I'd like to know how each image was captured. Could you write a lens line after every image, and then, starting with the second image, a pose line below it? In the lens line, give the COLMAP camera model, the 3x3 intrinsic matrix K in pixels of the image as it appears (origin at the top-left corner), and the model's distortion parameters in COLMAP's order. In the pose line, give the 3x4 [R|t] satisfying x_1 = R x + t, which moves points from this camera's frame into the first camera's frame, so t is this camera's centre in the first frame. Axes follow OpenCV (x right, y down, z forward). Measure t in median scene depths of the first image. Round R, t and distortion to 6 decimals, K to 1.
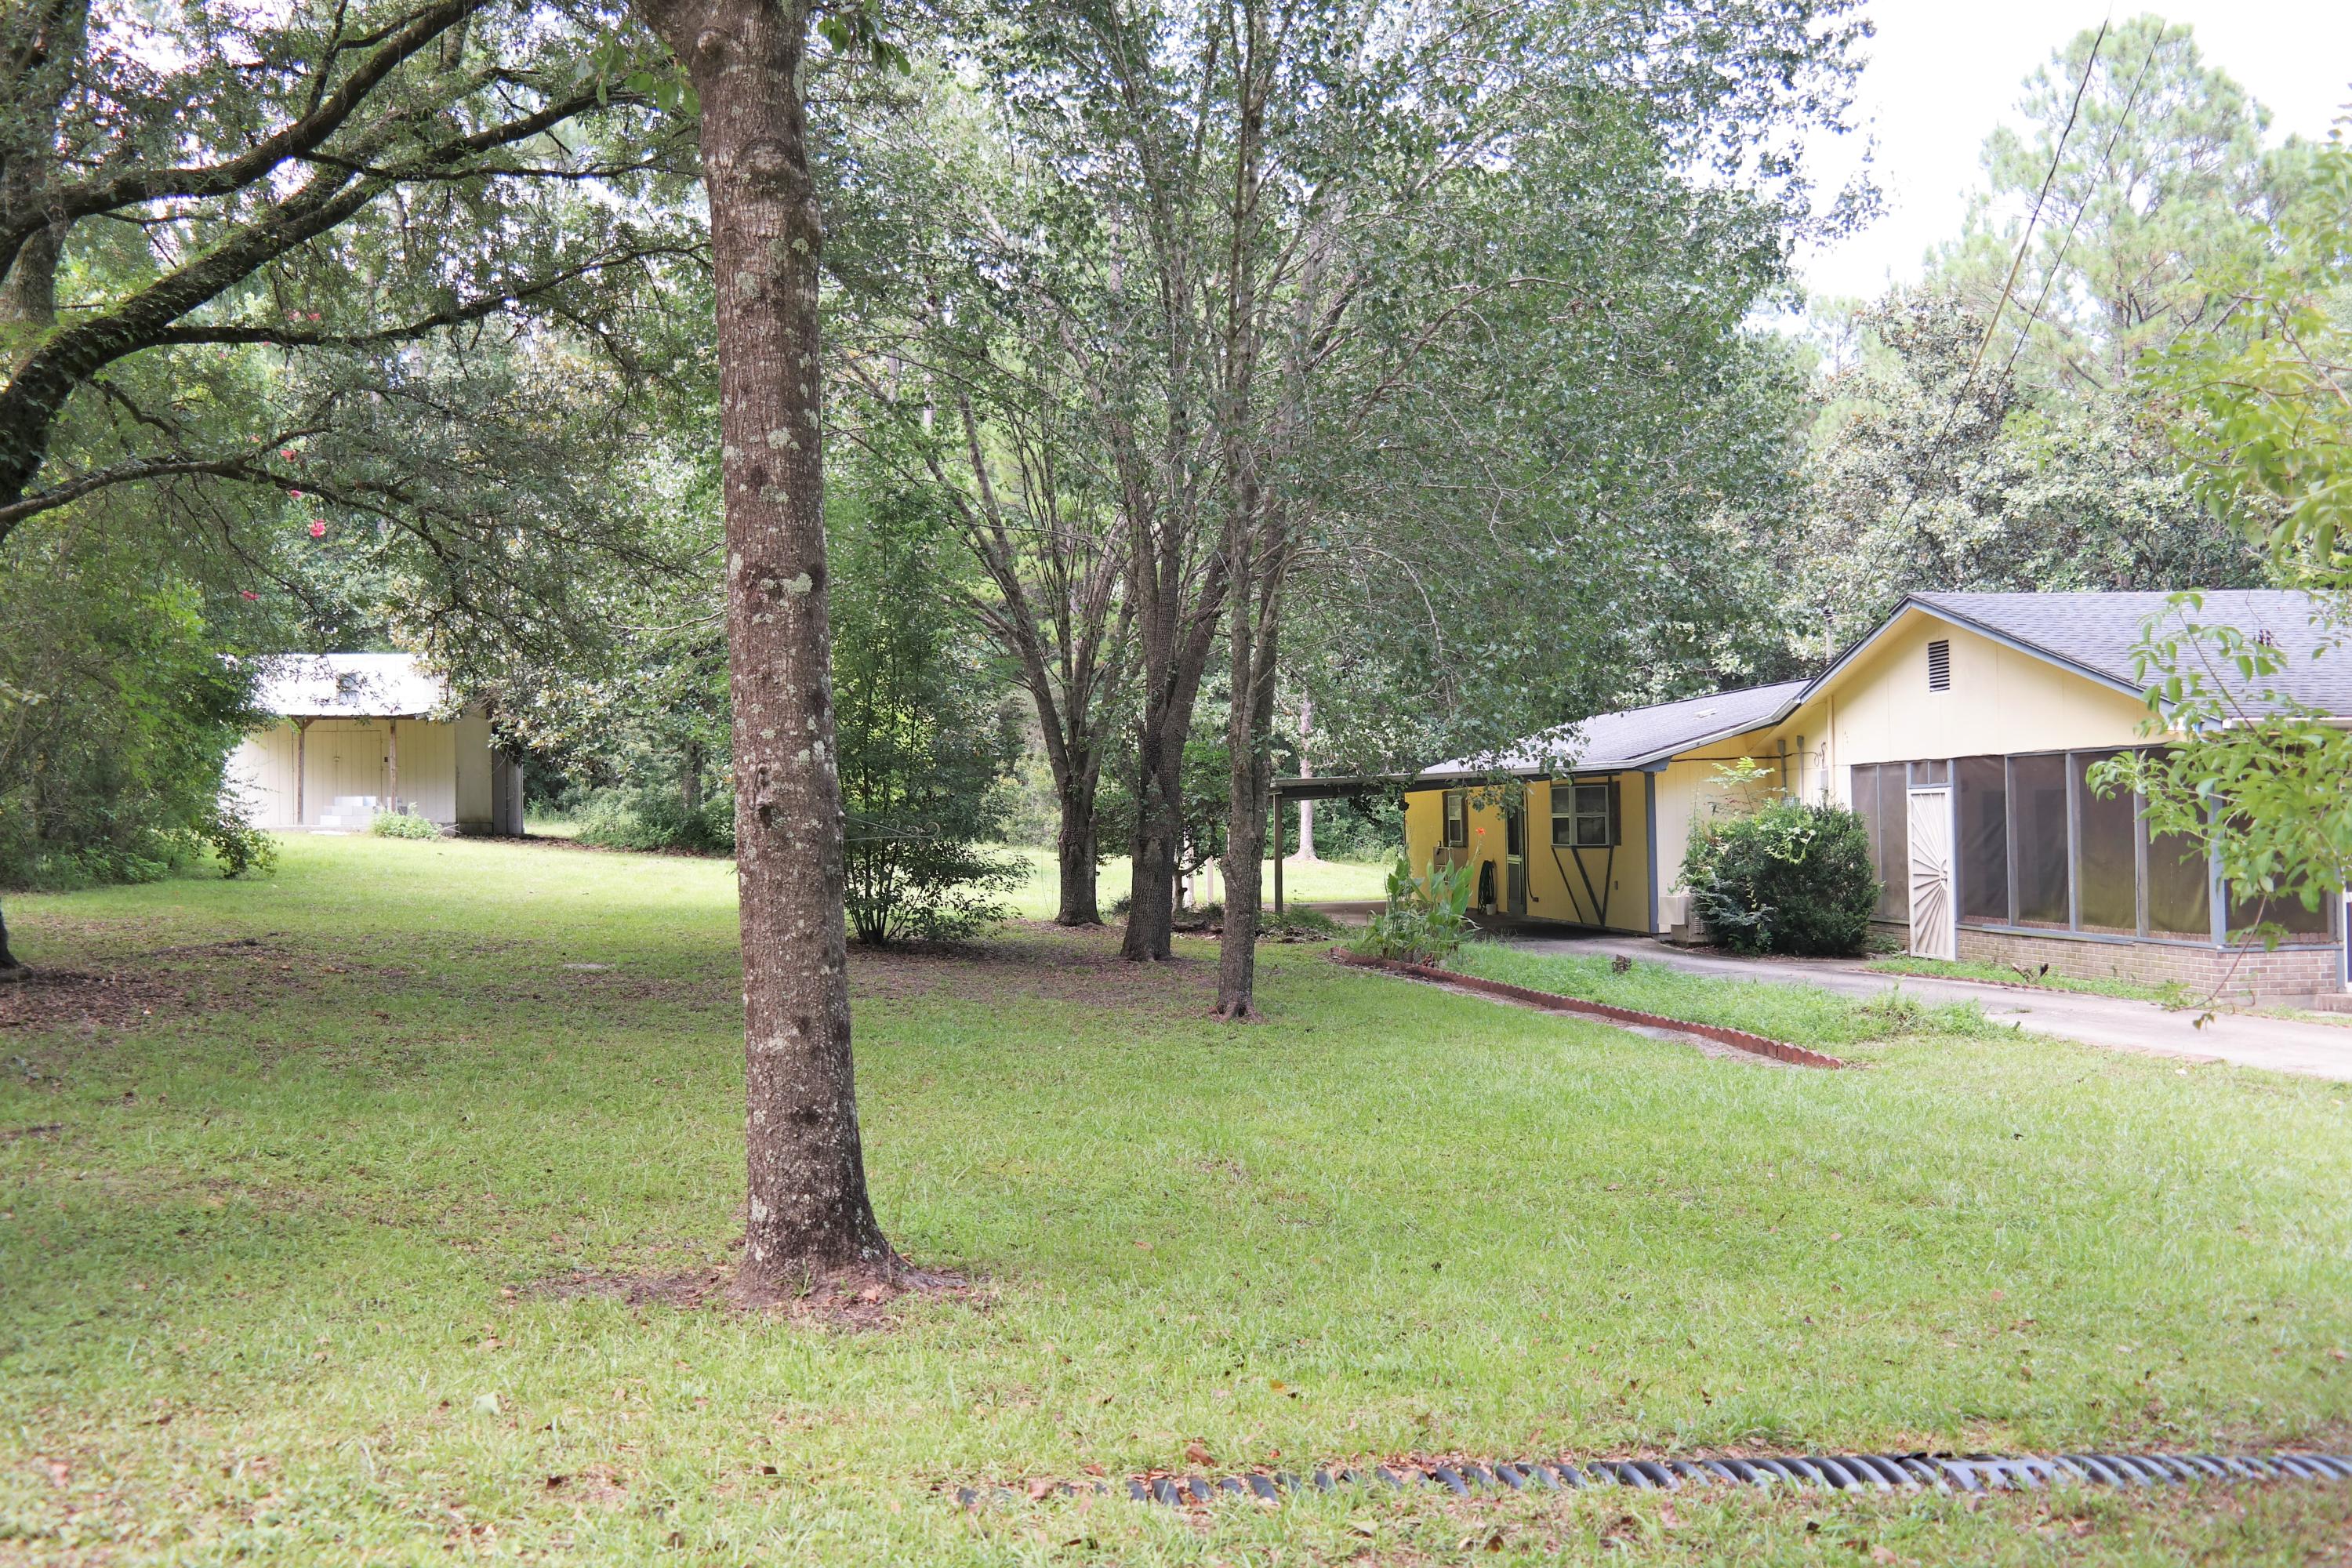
lens RADIAL K [[1970.0, 0, 1176.0], [0, 1970.0, 784.0], [0, 0, 1]] dist [0.031331, -0.018443]
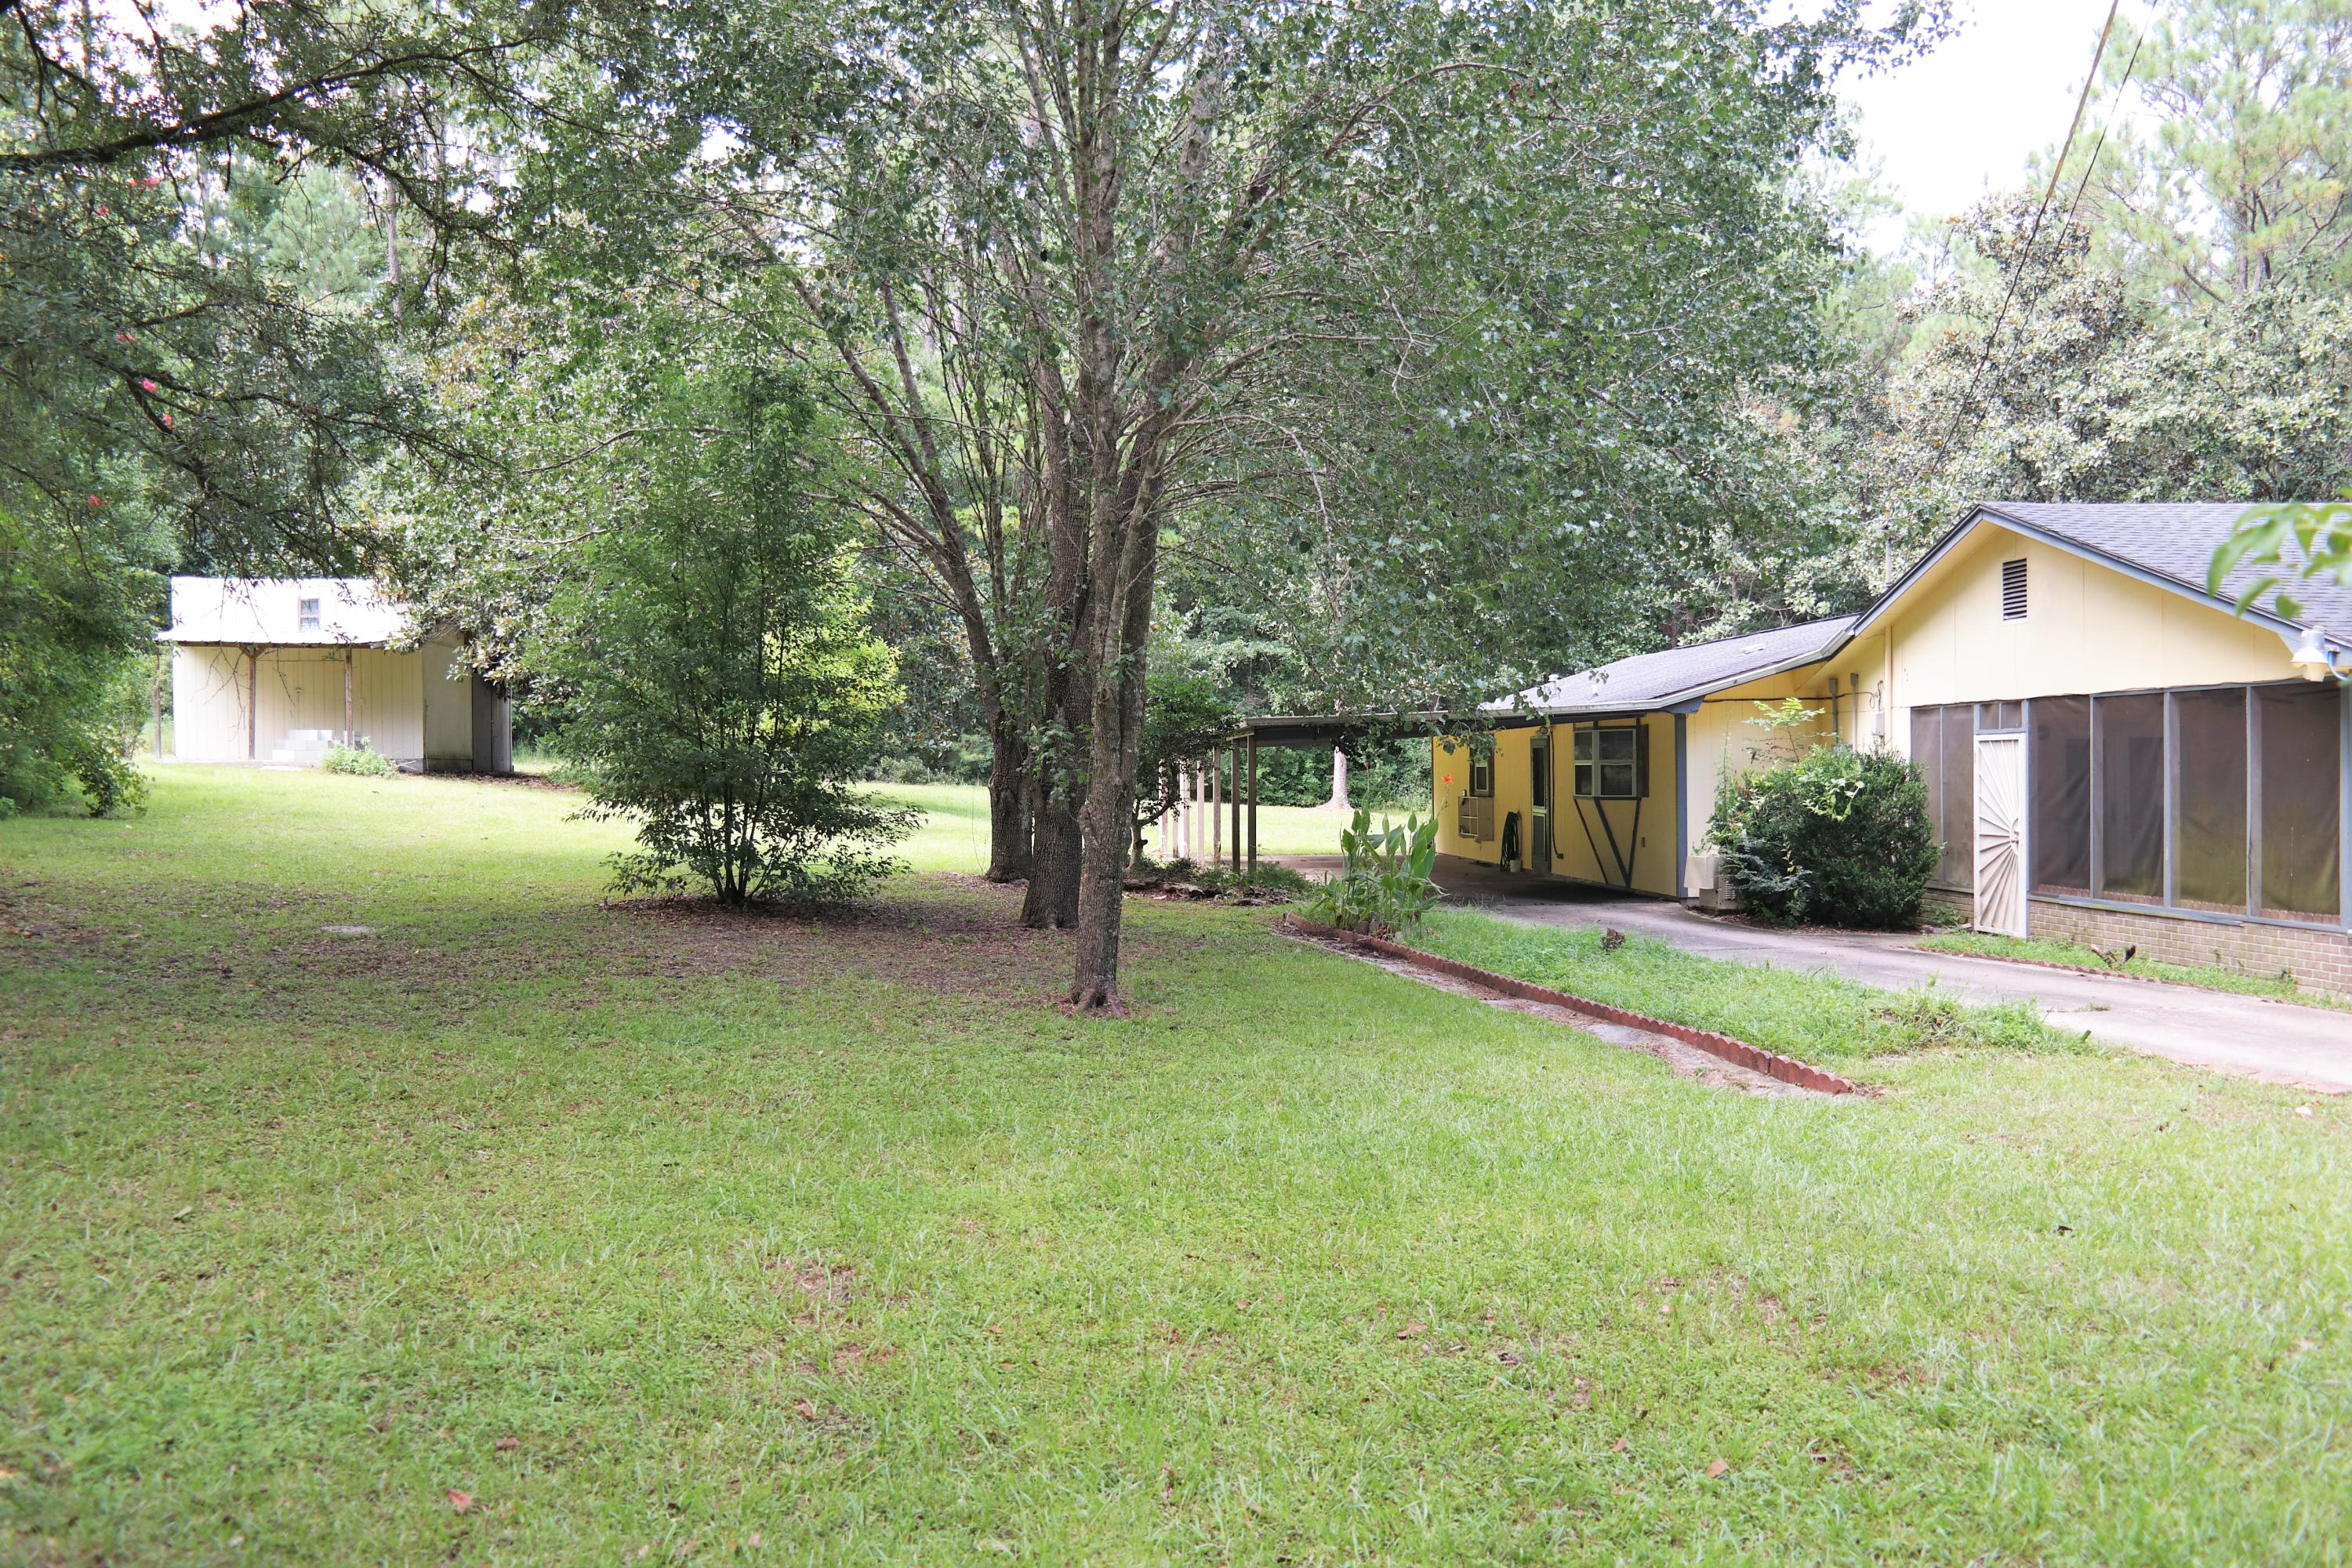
lens RADIAL K [[1970.0, 0, 1176.0], [0, 1970.0, 784.0], [0, 0, 1]] dist [0.031331, -0.018443]
pose [[0.998988, 0.010450, -0.043740, 0.056370], [-0.009227, 0.999563, 0.028086, 0.002638], [0.044015, -0.027654, 0.998648, 0.117499]]
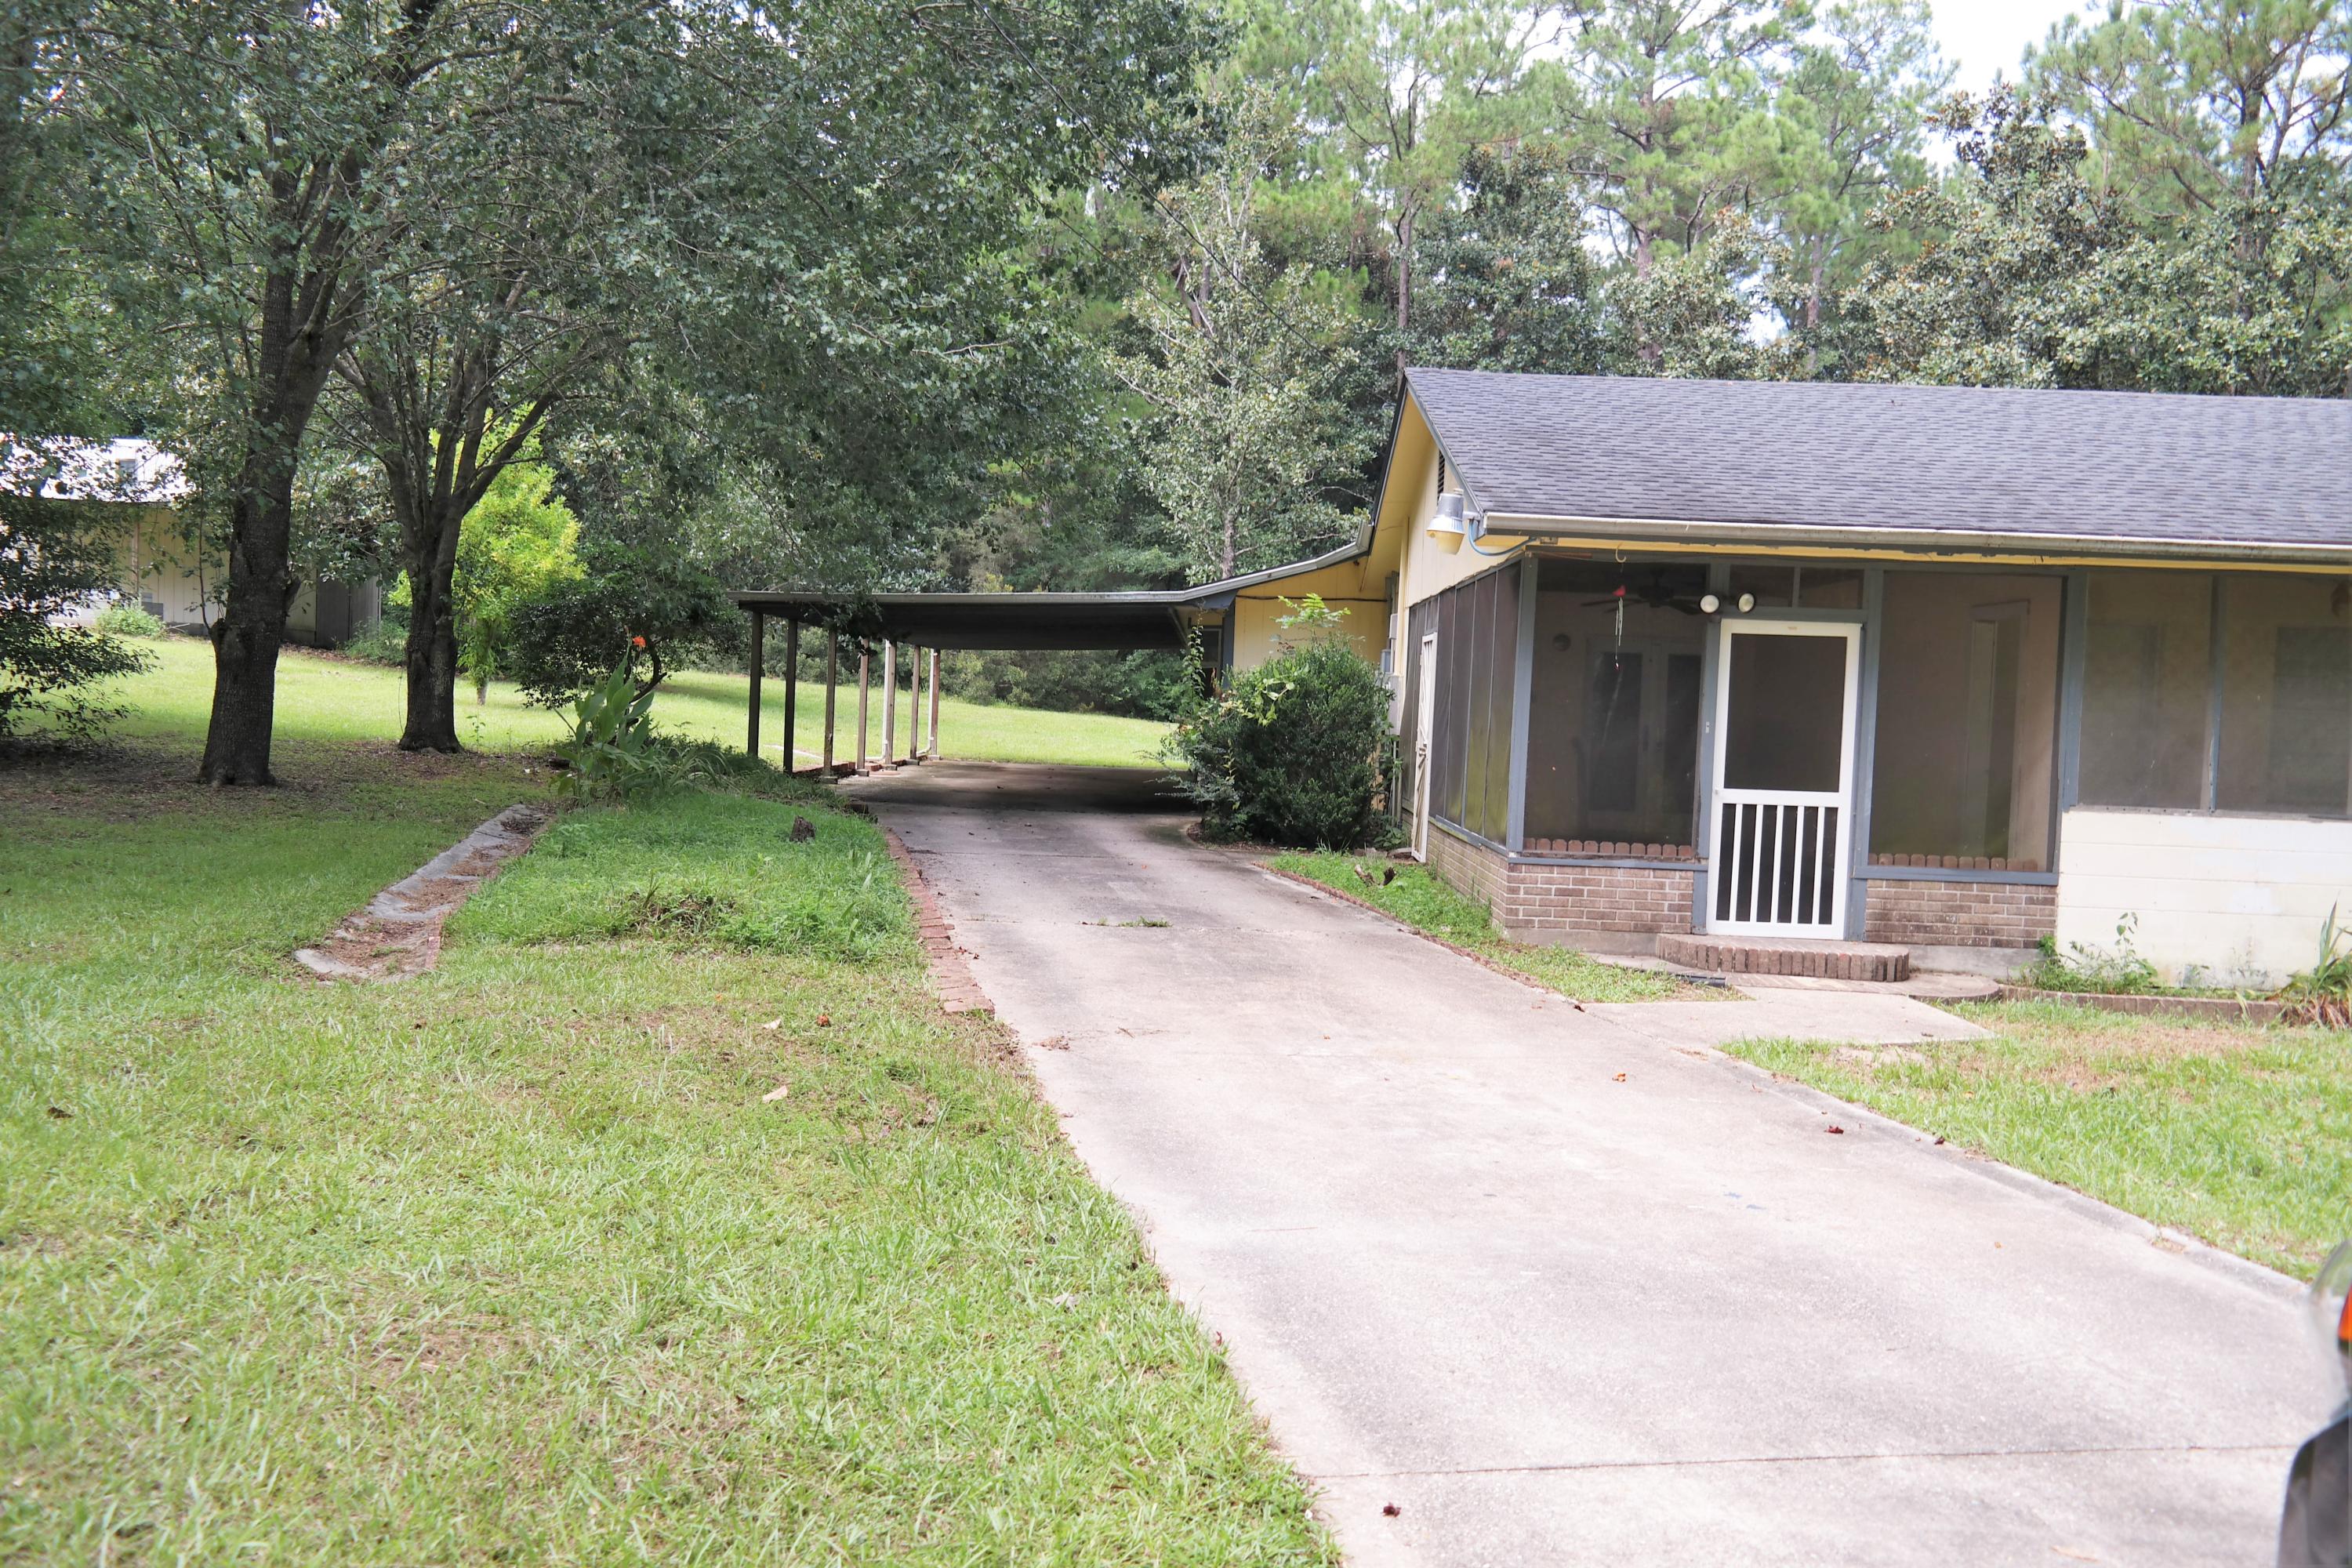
lens RADIAL K [[1970.0, 0, 1176.0], [0, 1970.0, 784.0], [0, 0, 1]] dist [0.031331, -0.018443]
pose [[0.987686, 0.062642, -0.143364, 0.344415], [-0.053747, 0.996430, 0.065097, 0.013502], [0.146930, -0.056590, 0.987527, 0.213775]]
